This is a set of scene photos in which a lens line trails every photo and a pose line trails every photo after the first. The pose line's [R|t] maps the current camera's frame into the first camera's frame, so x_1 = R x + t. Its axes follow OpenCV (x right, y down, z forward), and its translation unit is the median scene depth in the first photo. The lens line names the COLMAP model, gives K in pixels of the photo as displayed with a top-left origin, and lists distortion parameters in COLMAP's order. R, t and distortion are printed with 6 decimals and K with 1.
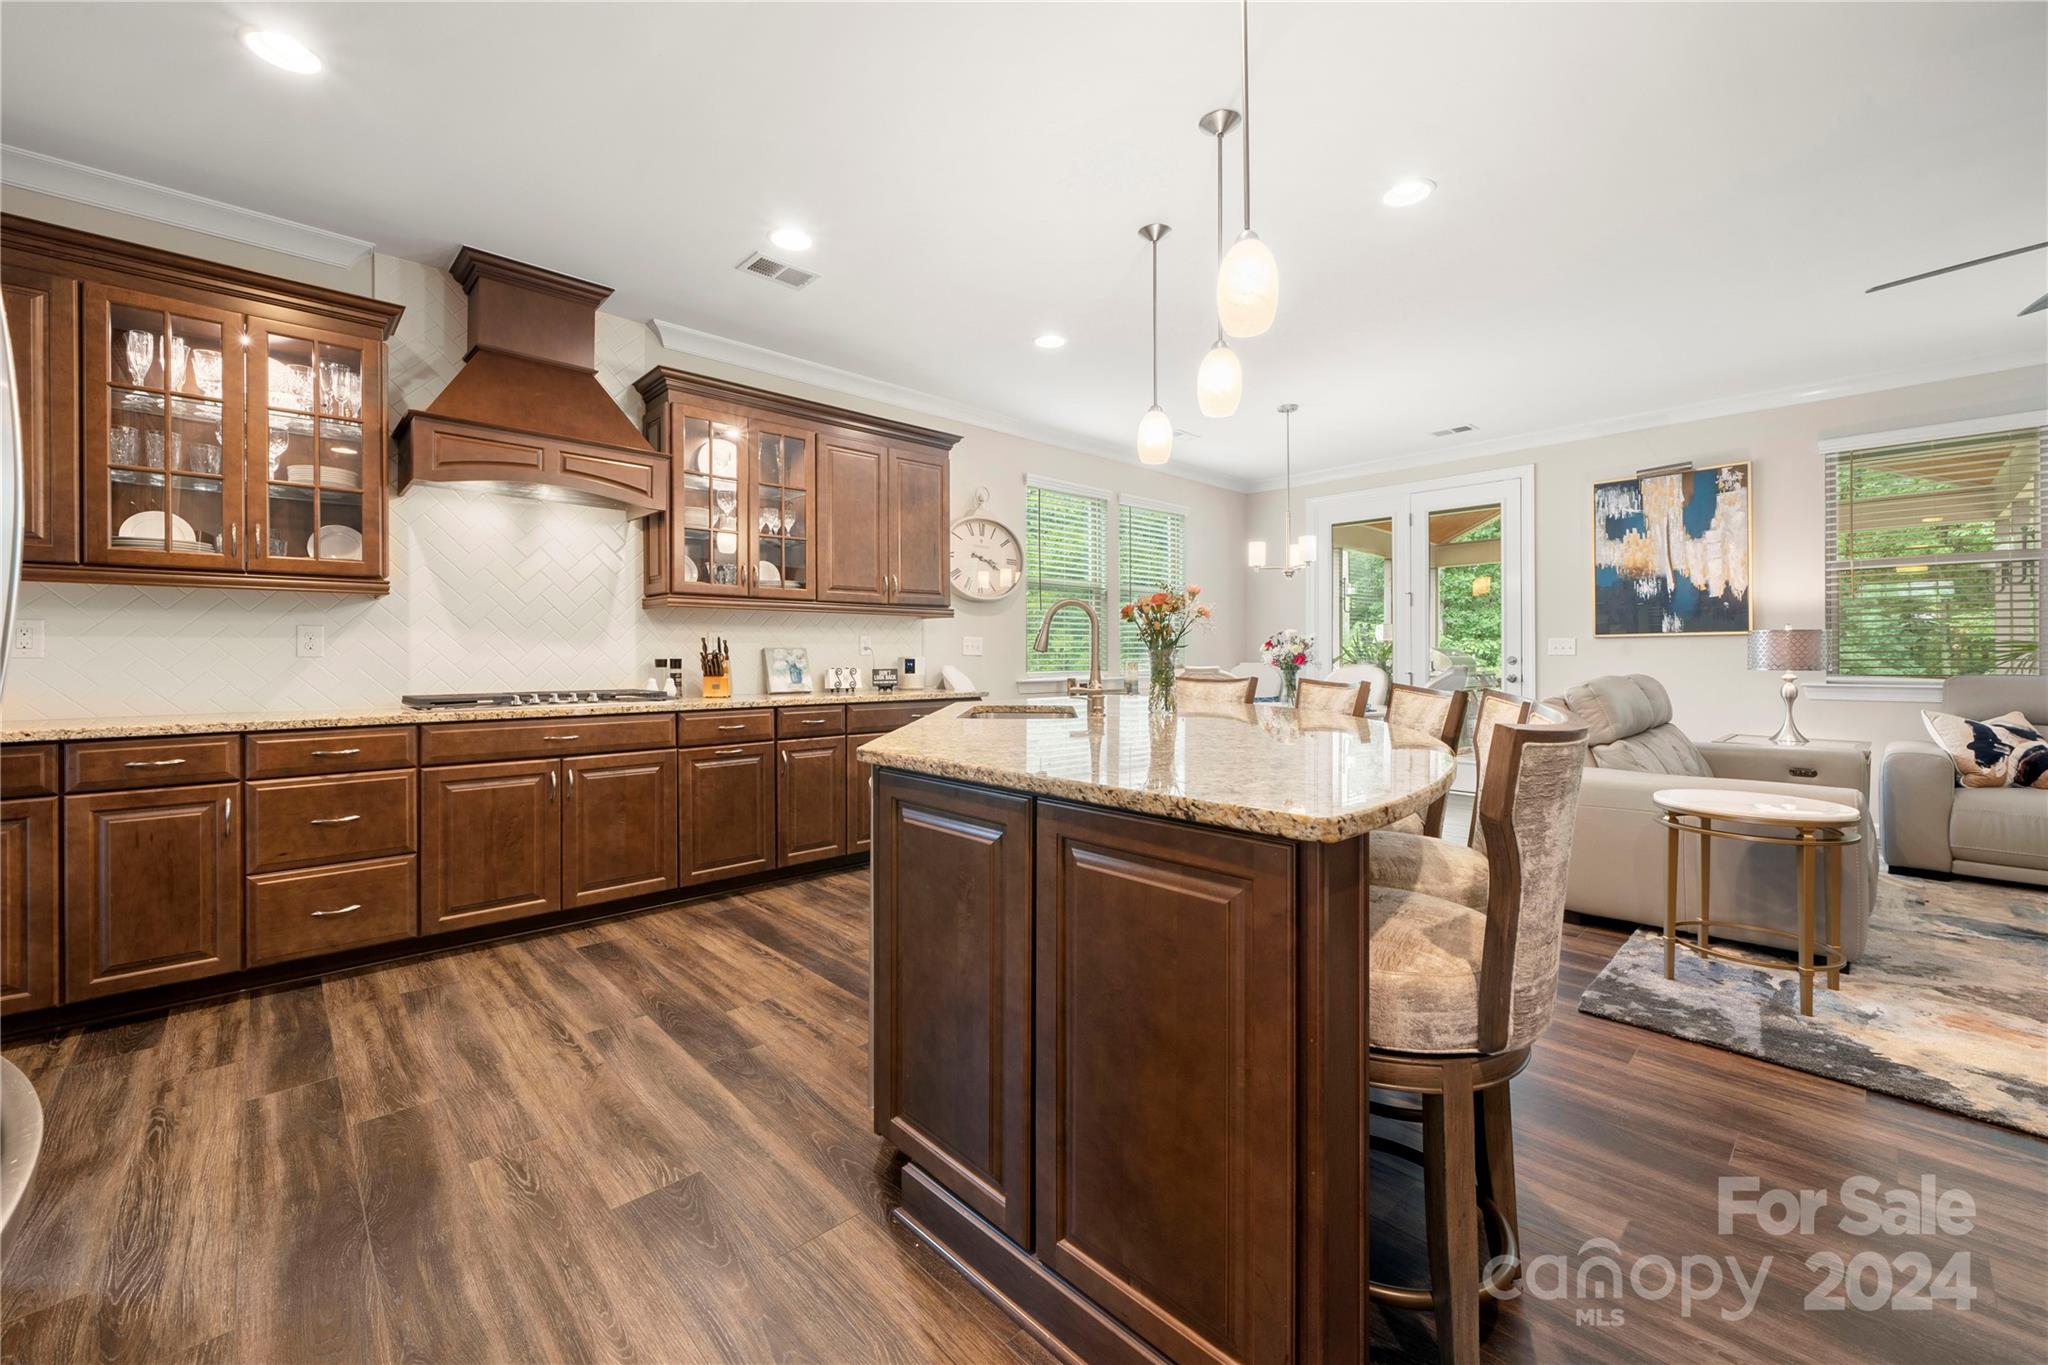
lens RADIAL K [[811.8, 0, 1018.9], [0, 811.8, 654.7], [0, 0, 1]] dist [-0.001431, 0.000006]
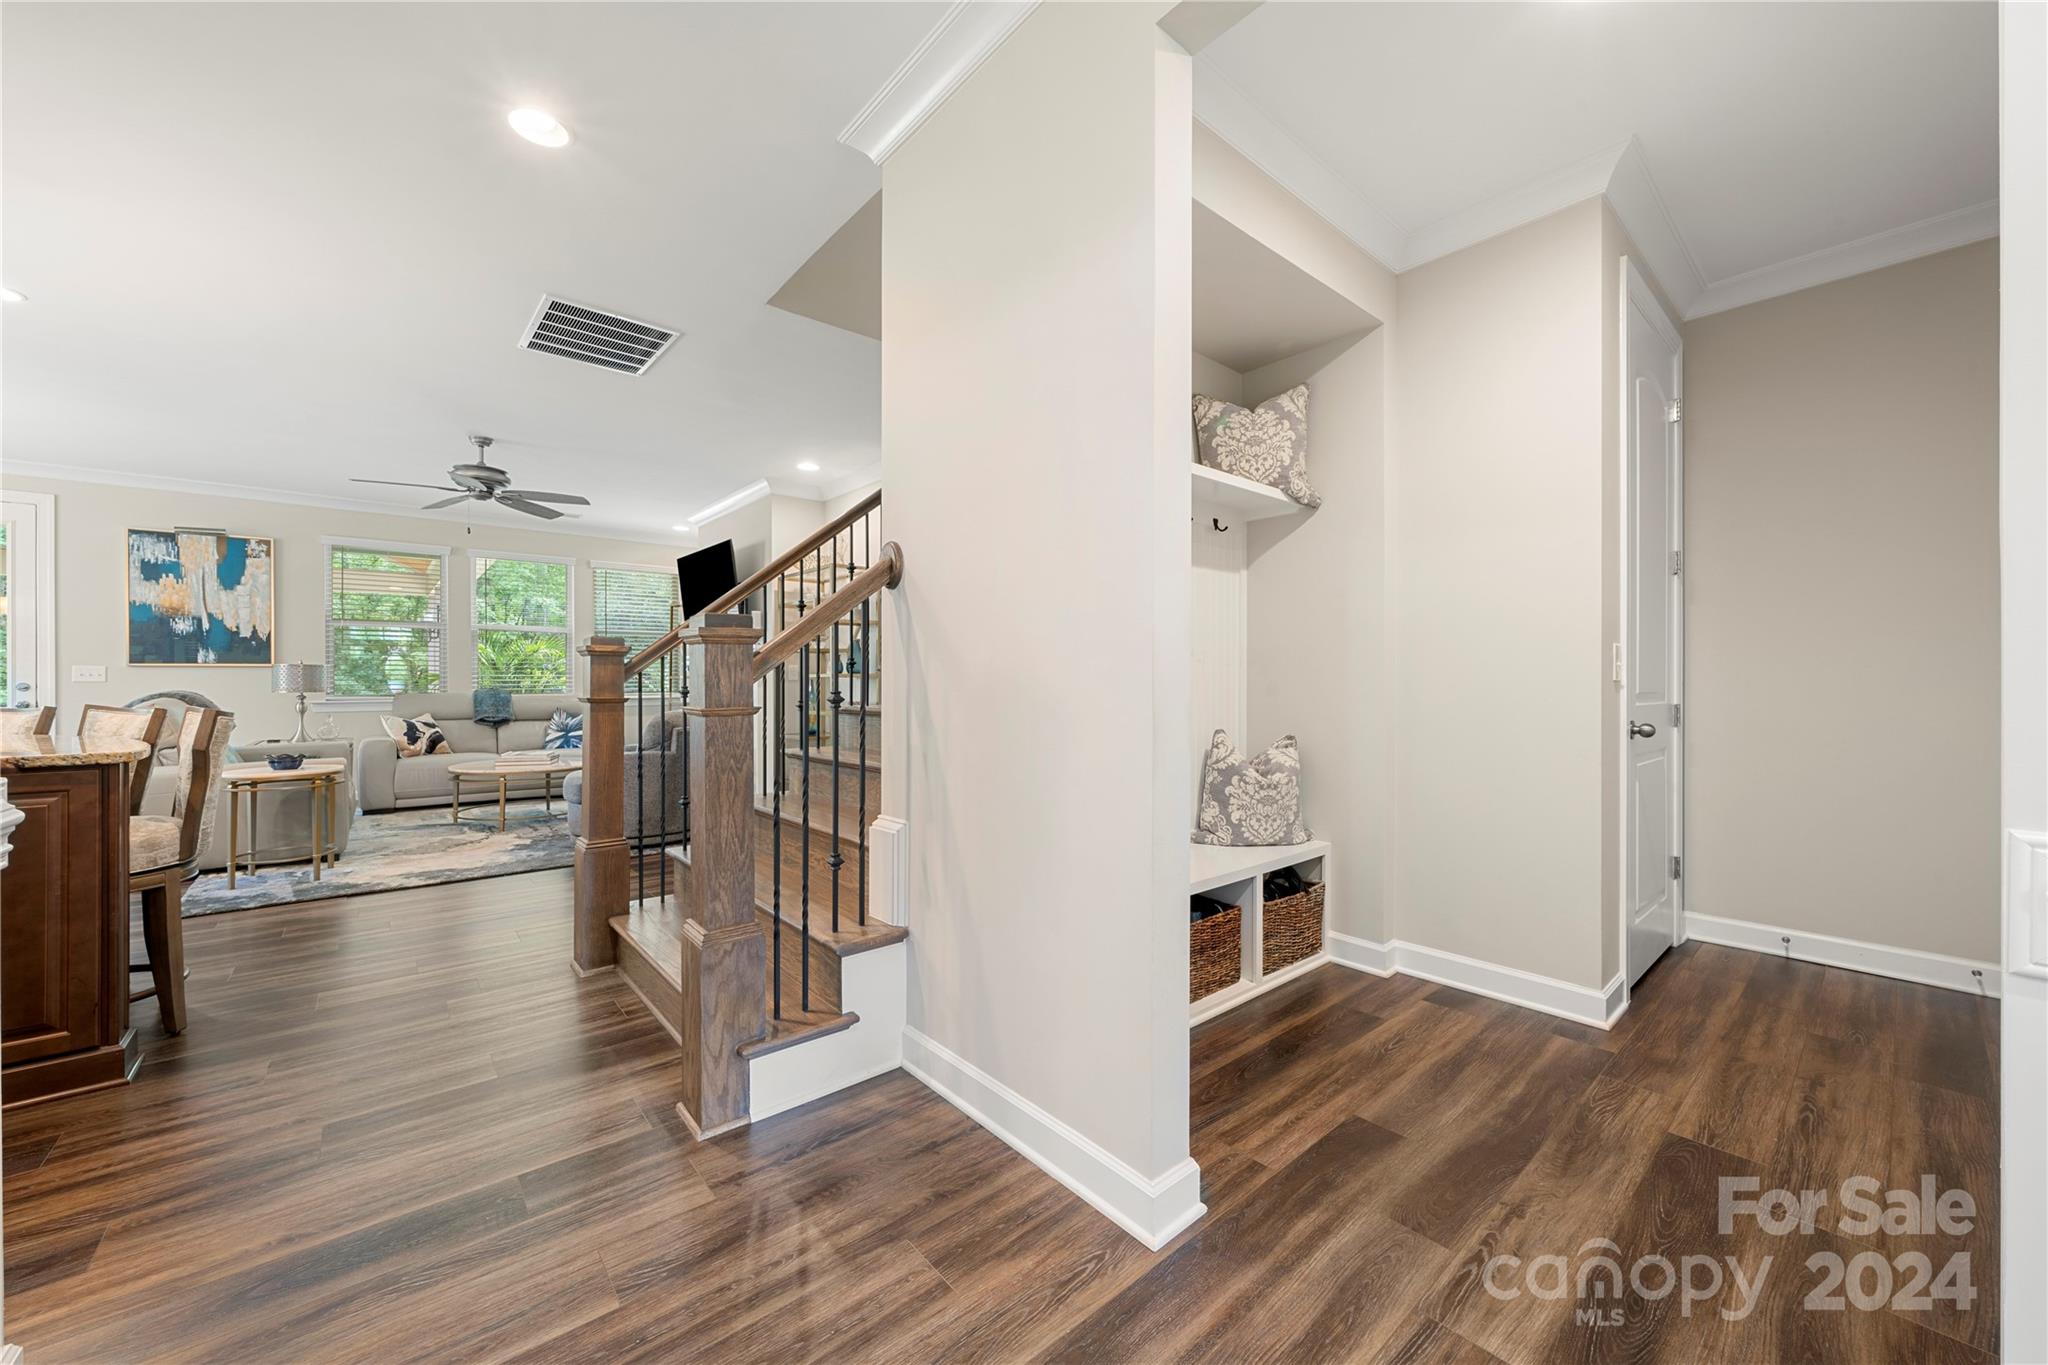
lens RADIAL K [[758.4, 0, 1024.0], [0, 758.4, 682.5], [0, 0, 1]] dist [-0.010513, 0.000231]
pose [[0.037040, -0.000825, 0.999313, -0.395647], [-0.001169, 0.999999, 0.000868, -0.001014], [-0.999313, -0.001200, 0.037039, -0.391591]]
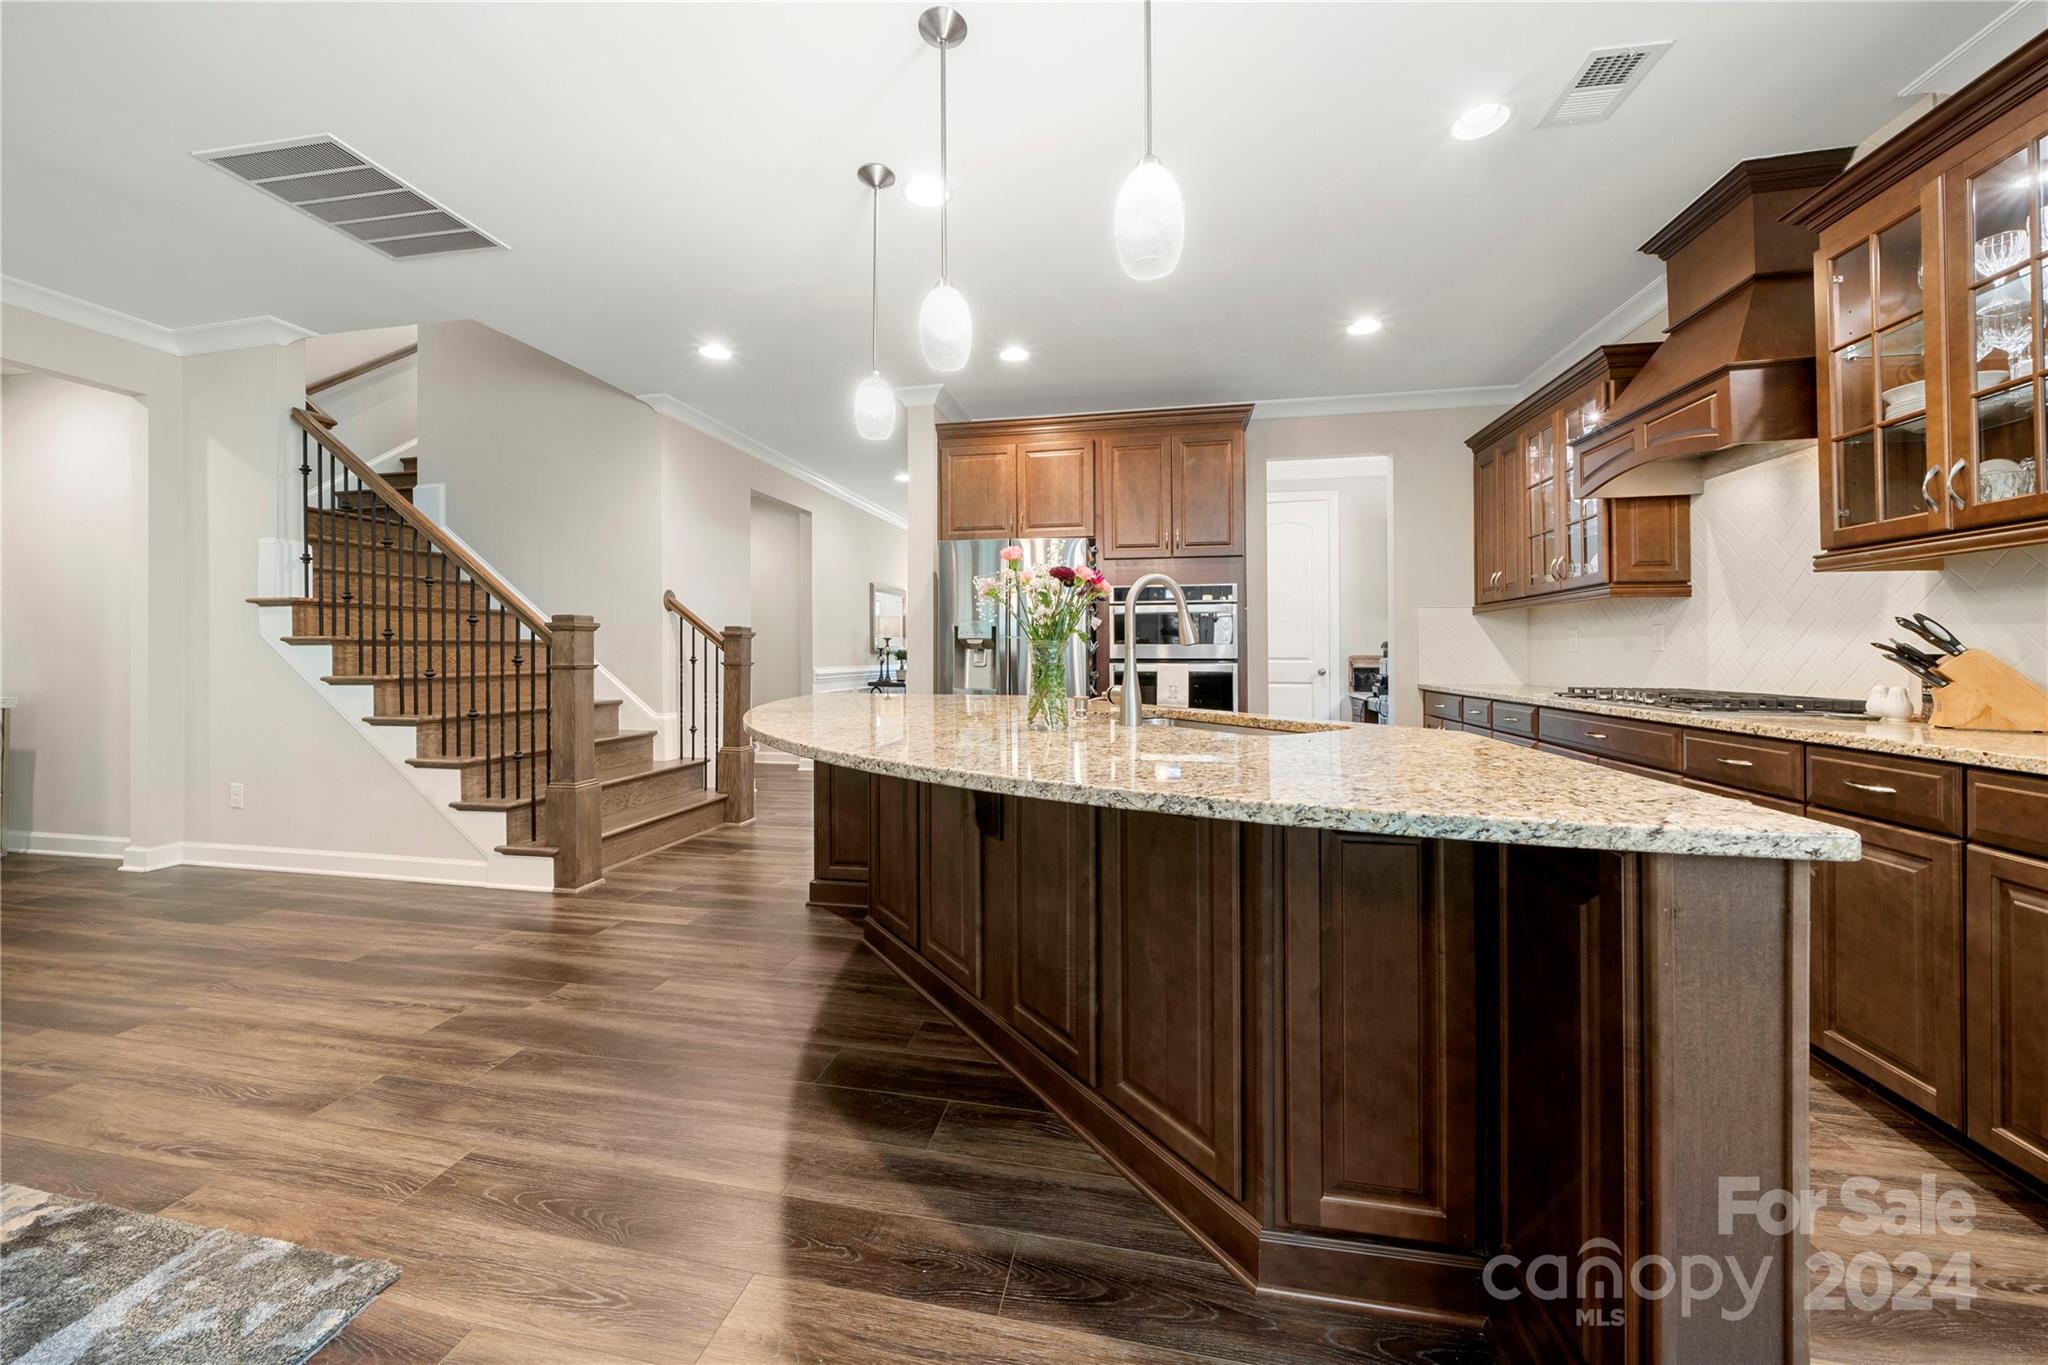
lens RADIAL K [[727.7, 0, 1019.9], [0, 727.7, 650.1], [0, 0, 1]] dist [-0.001983, -0.000137]
pose [[-0.811085, -0.000569, -0.584927, 0.401212], [0.002648, 0.999986, -0.004644, 0.002478], [0.584922, -0.005315, -0.811072, 1.055662]]
